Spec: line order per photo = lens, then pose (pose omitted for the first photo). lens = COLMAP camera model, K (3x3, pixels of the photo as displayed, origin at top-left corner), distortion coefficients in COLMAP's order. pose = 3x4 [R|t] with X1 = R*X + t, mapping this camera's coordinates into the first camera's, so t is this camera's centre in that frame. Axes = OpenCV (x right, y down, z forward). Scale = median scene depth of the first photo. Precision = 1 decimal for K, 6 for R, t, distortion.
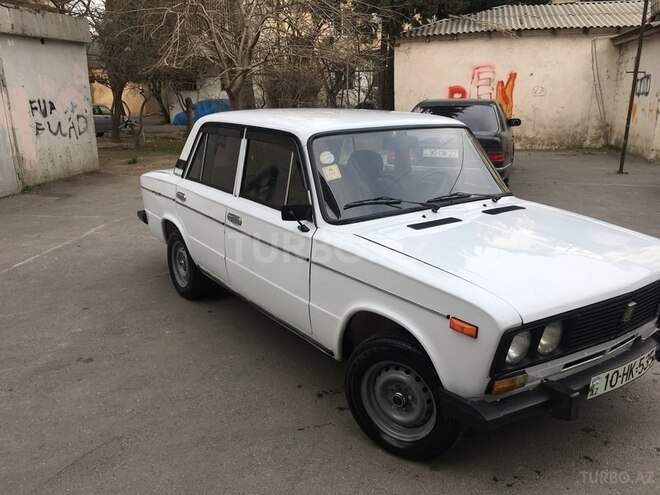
lens RADIAL K [[557.6, 0, 328.9], [0, 557.6, 245.6], [0, 0, 1]] dist [0.061762, -0.062004]
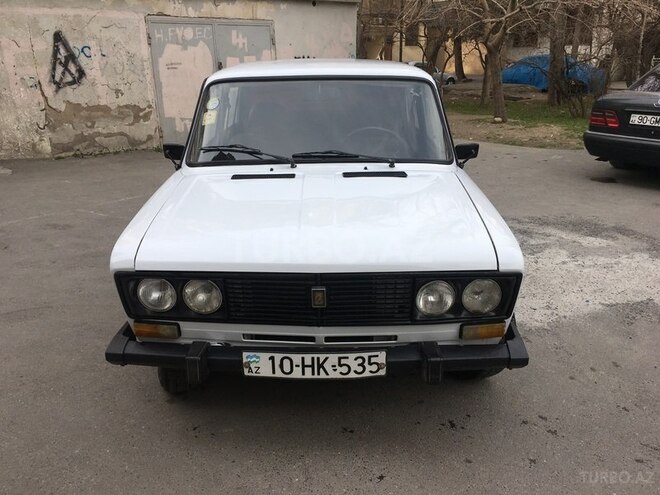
lens RADIAL K [[557.6, 0, 332.5], [0, 557.6, 244.6], [0, 0, 1]] dist [0.061762, -0.062004]
pose [[0.814687, 0.183757, -0.550016, 0.234290], [-0.146657, 0.982922, 0.111158, -0.013704], [0.561049, -0.009895, 0.827723, 0.072512]]
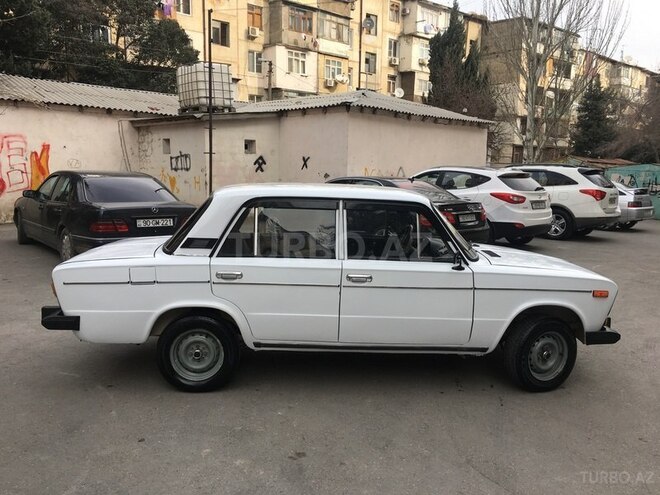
lens RADIAL K [[557.6, 0, 326.5], [0, 557.6, 247.4], [0, 0, 1]] dist [0.061762, -0.062004]
pose [[0.532581, -0.101800, 0.840235, -0.393349], [0.199216, 0.979927, -0.007548, -0.038570], [-0.822600, 0.171408, 0.542170, 0.142933]]
